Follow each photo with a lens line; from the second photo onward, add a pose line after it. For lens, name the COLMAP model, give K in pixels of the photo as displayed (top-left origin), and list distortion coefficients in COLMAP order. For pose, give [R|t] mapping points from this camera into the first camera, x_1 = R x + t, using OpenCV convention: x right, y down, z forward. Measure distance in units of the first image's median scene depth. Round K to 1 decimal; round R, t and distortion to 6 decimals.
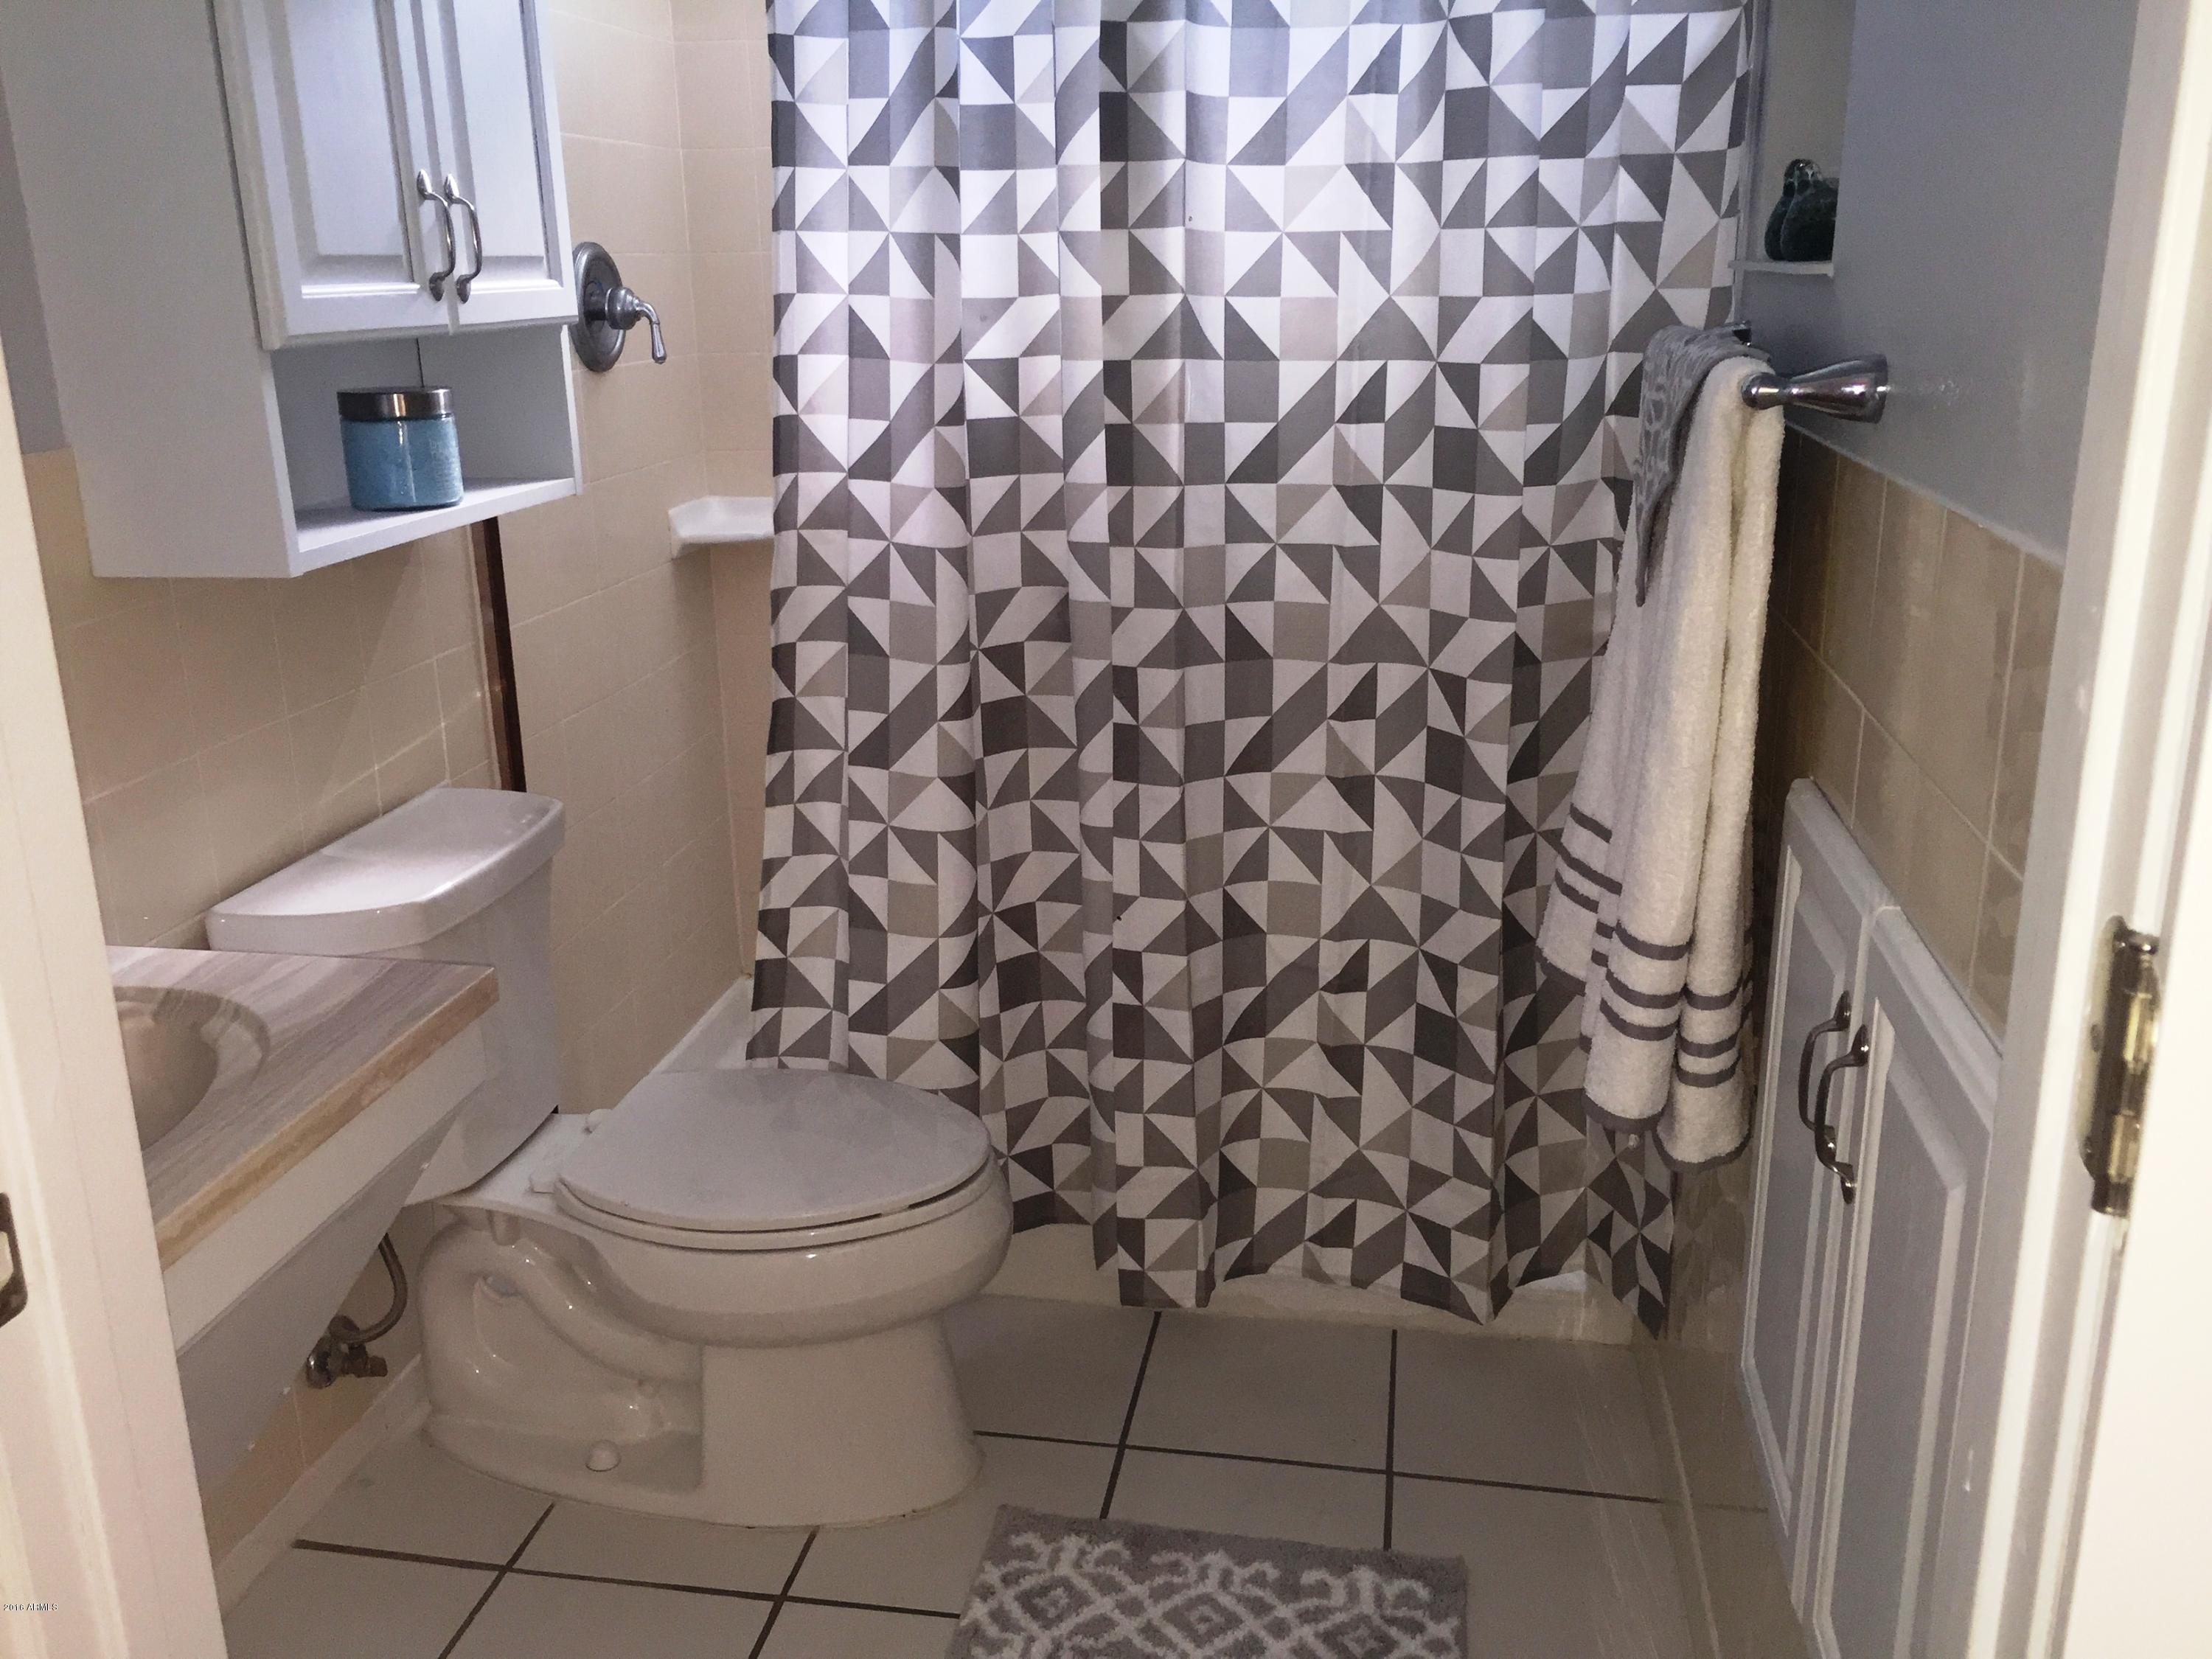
lens RADIAL K [[1918.6, 0, 1099.6], [0, 1918.6, 834.7], [0, 0, 1]] dist [0.057583, -0.062114]
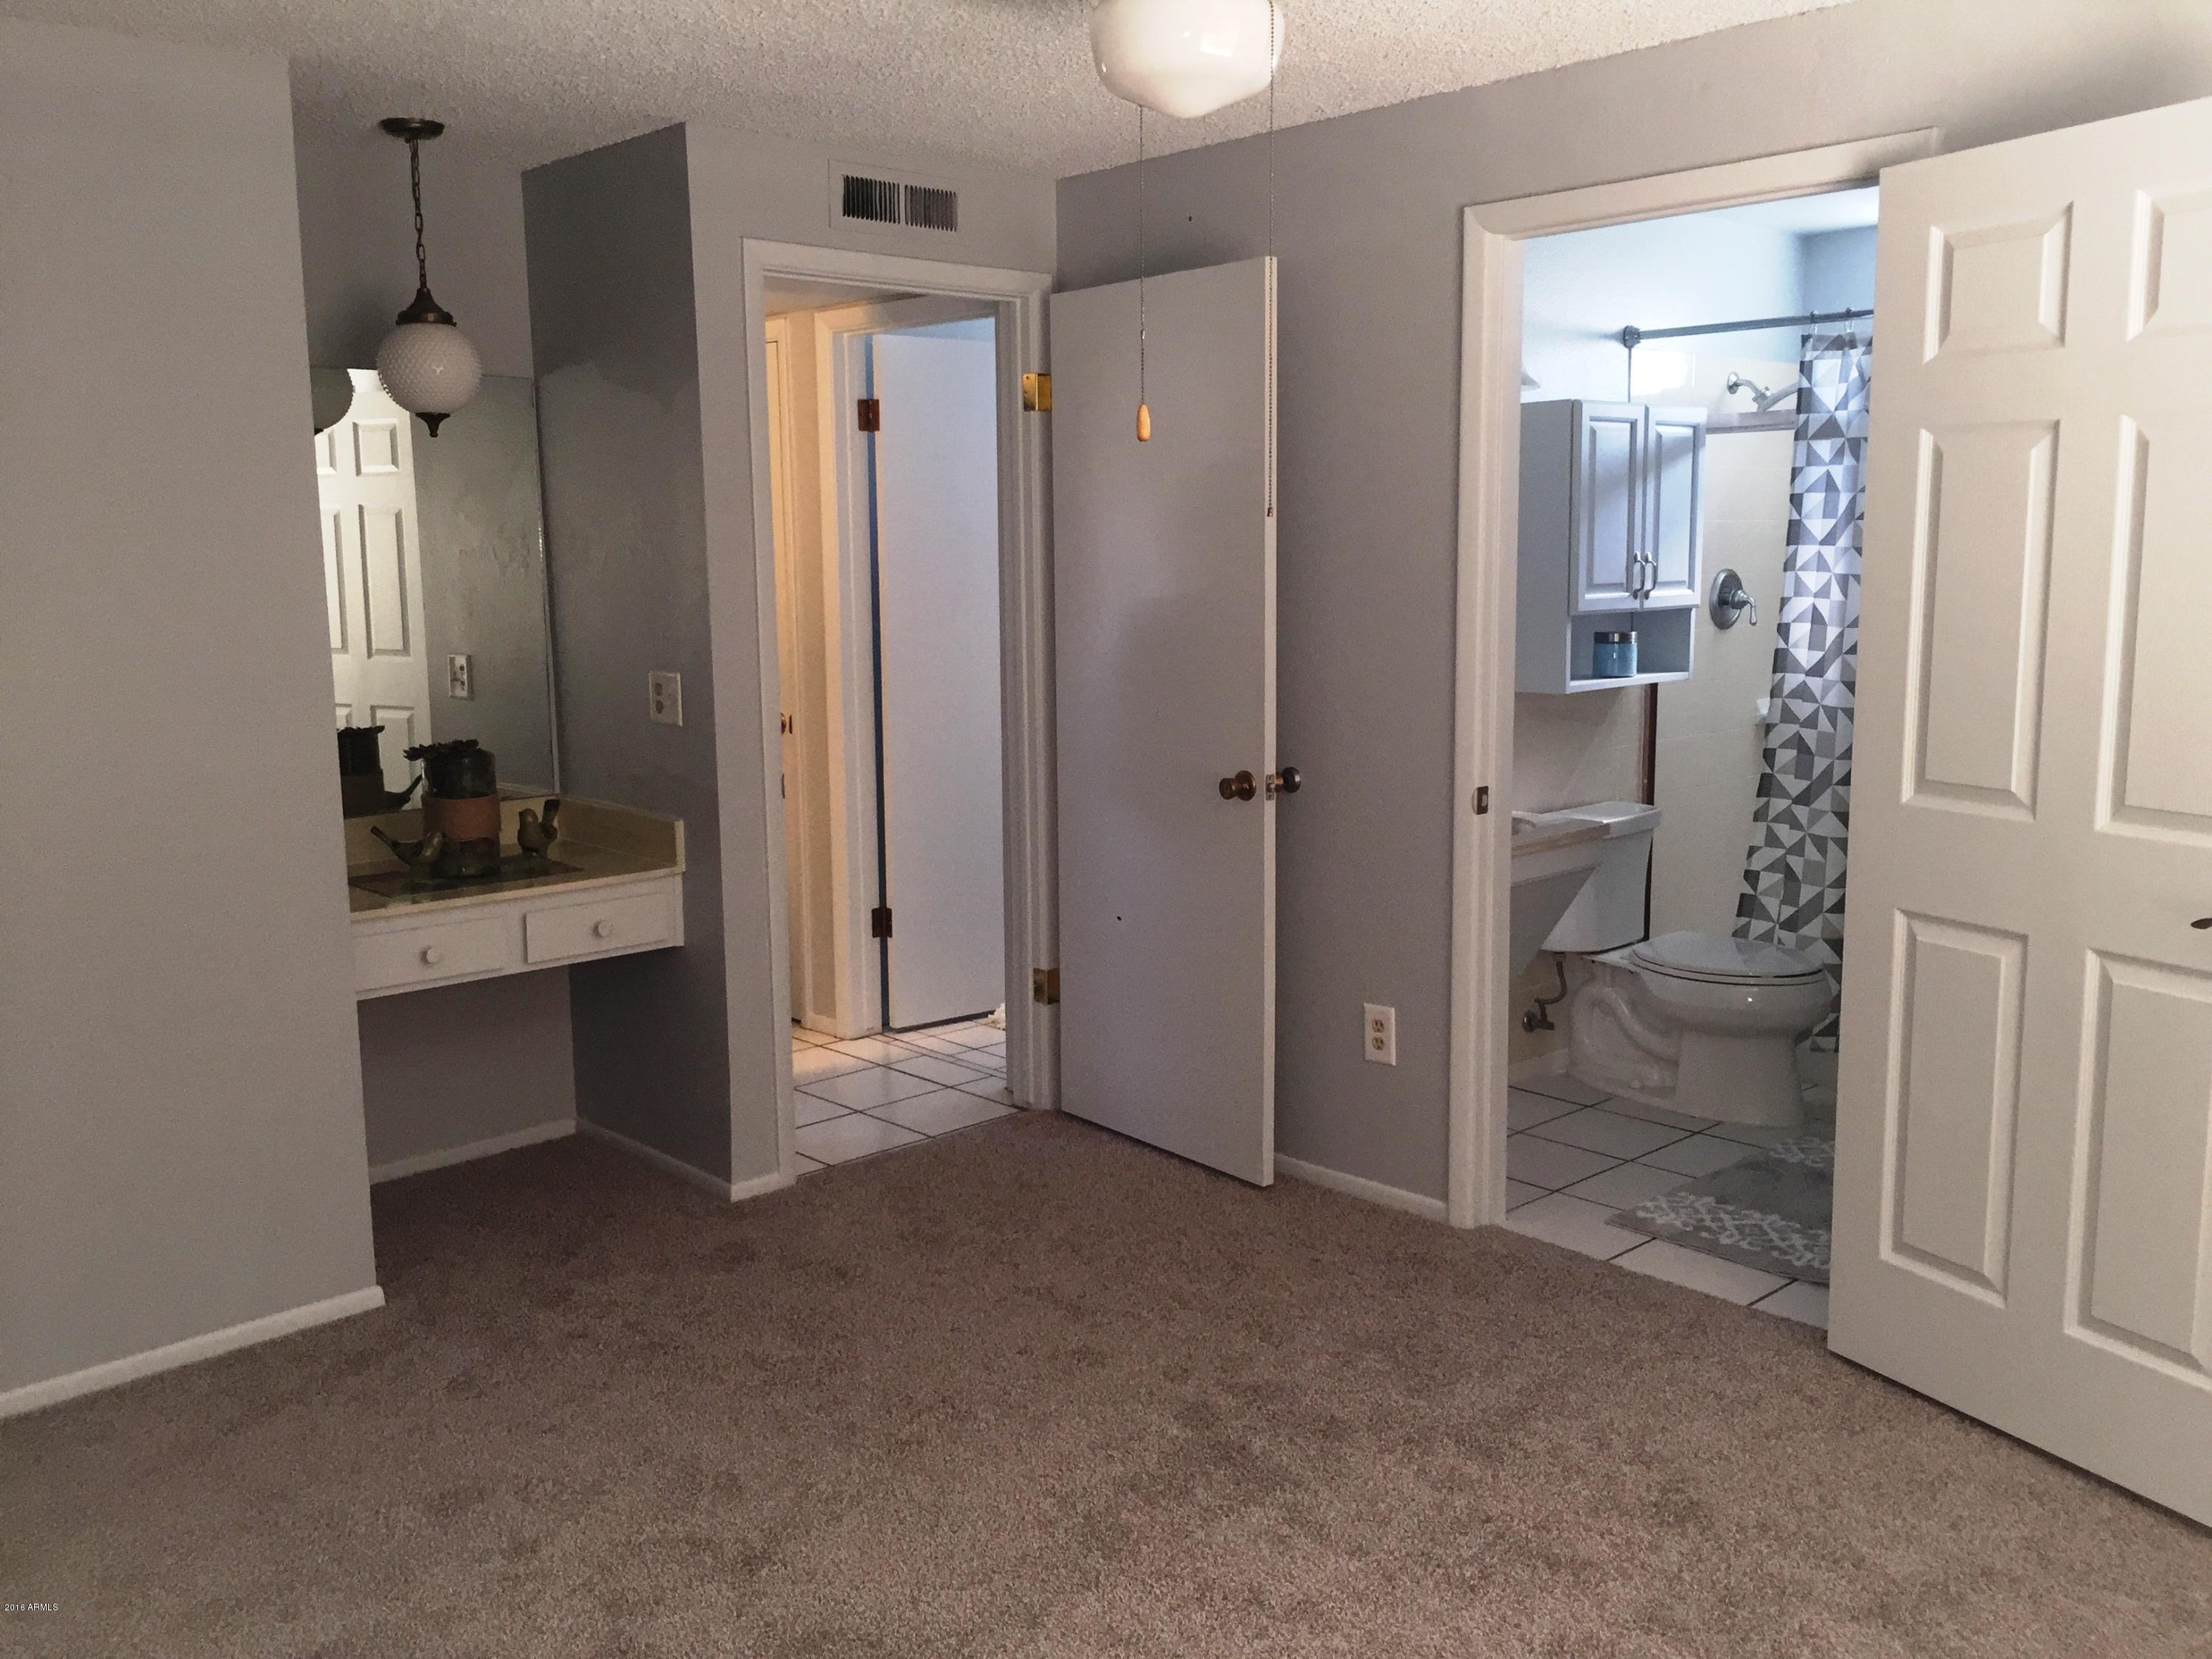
lens RADIAL K [[1918.6, 0, 1102.7], [0, 1918.6, 824.7], [0, 0, 1]] dist [0.057583, -0.062114]
pose [[0.798059, 0.094647, -0.595100, 0.591969], [-0.175290, 0.981342, -0.078996, 0.318352], [0.576520, 0.167359, 0.799760, -1.296350]]
